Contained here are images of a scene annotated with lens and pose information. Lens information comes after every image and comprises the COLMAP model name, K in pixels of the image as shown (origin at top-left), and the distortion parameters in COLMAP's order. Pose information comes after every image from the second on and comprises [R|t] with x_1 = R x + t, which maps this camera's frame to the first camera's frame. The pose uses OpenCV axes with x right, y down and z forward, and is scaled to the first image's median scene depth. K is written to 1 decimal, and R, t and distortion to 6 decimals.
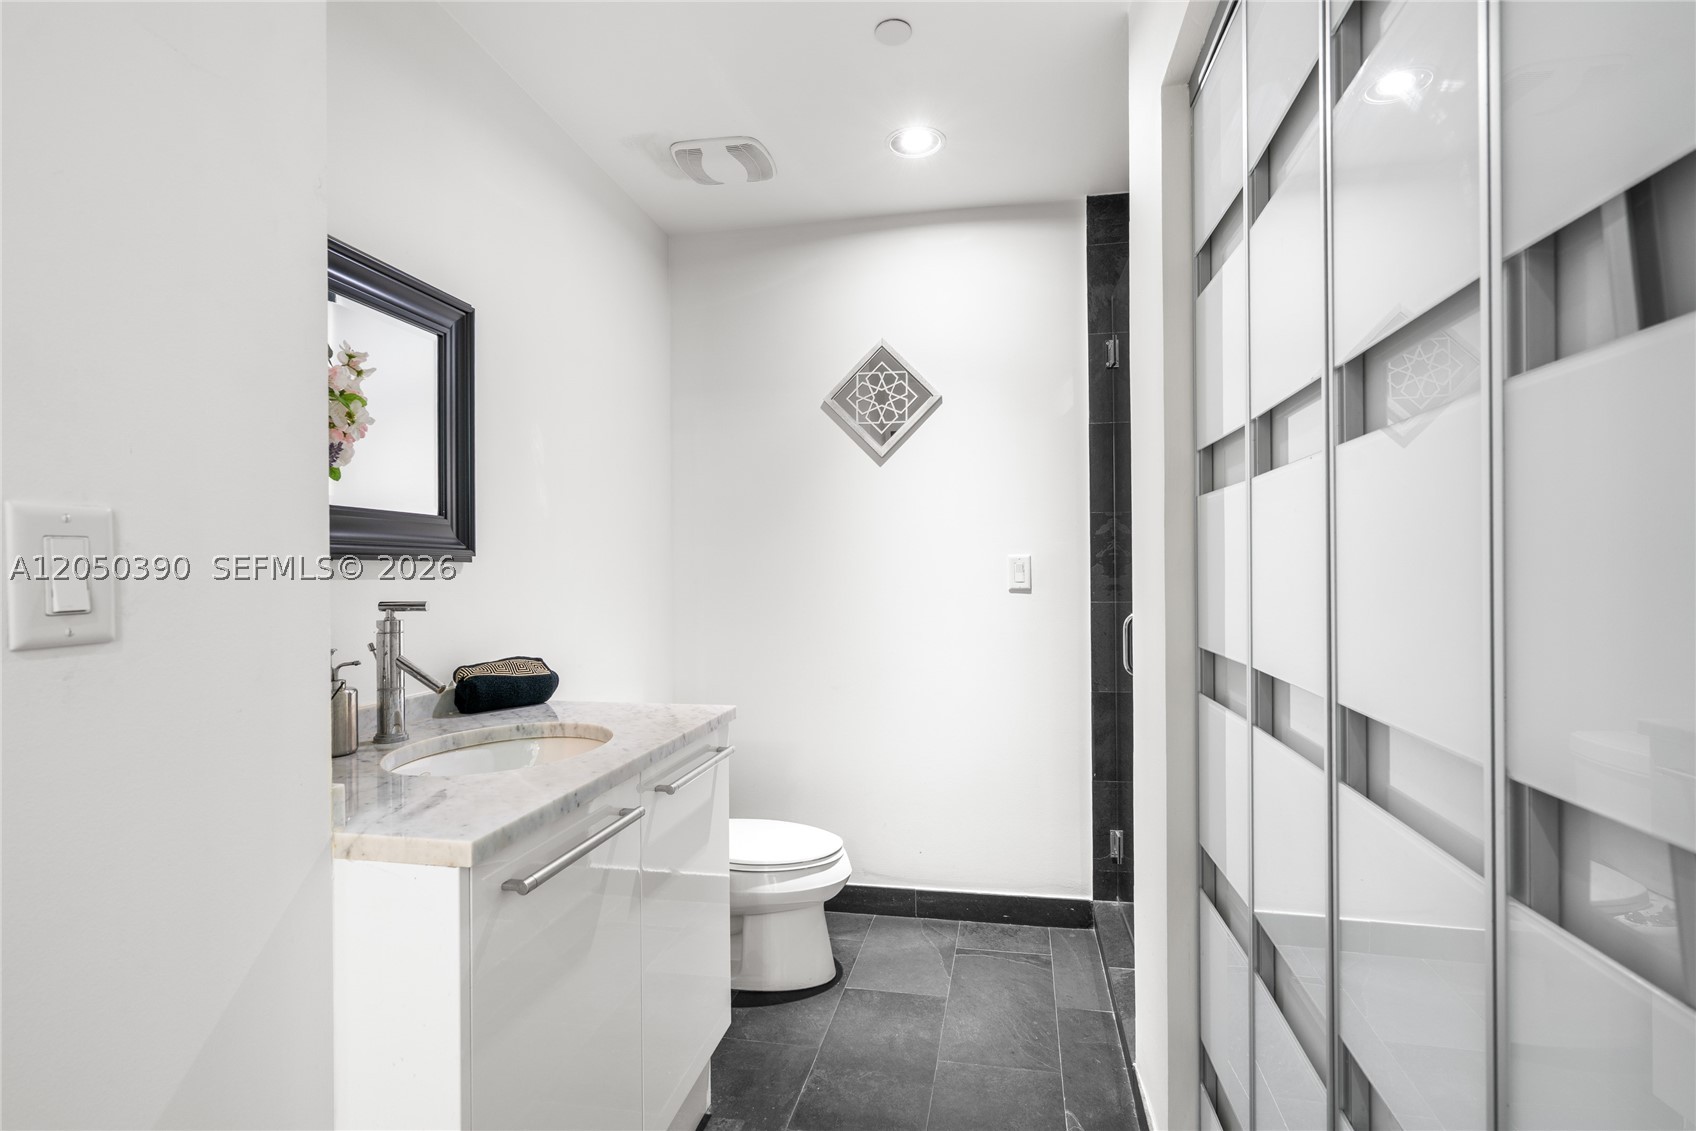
lens RADIAL K [[771.7, 0, 850.3], [0, 771.7, 563.4], [0, 0, 1]] dist [-0.017098, 0.009478]
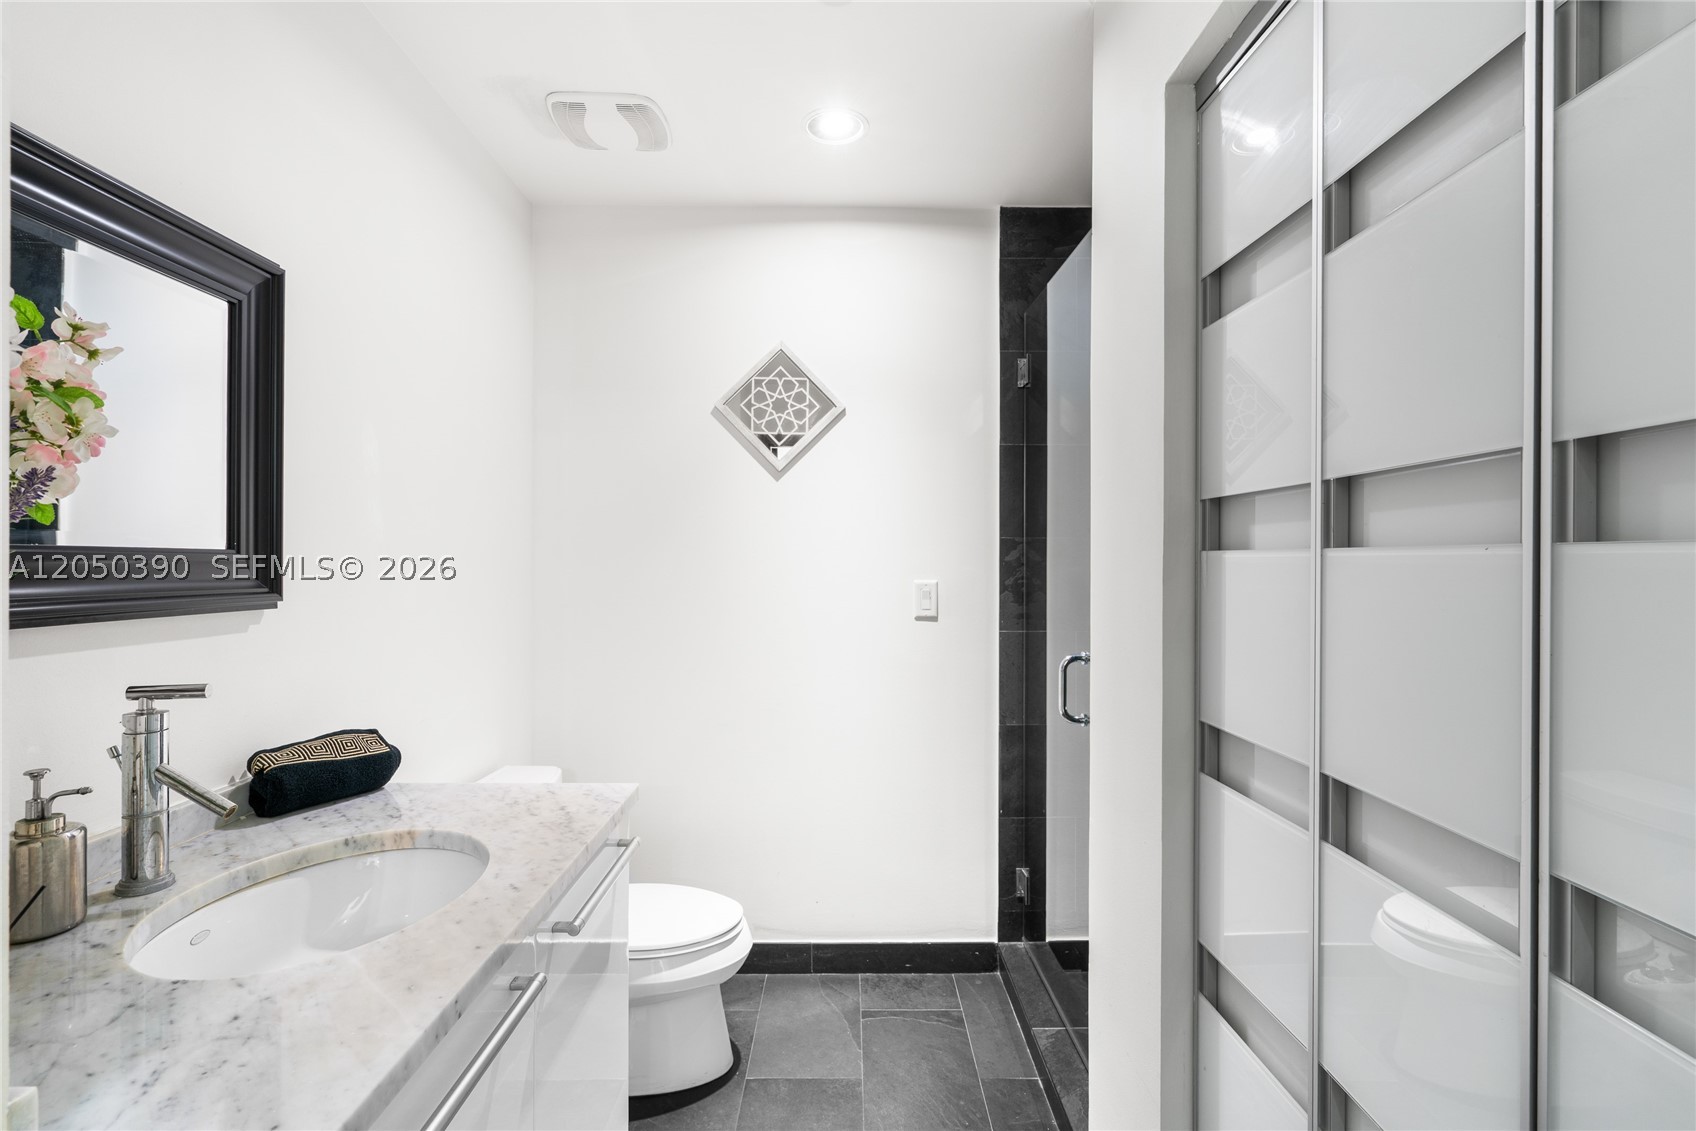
lens RADIAL K [[764.4, 0, 847.1], [0, 764.4, 561.3], [0, 0, 1]] dist [-0.010544, 0.005872]
pose [[0.980918, 0.011153, 0.194100, -0.075411], [-0.011423, 0.999935, 0.000269, -0.044726], [-0.194084, -0.002481, 0.980982, 0.135282]]
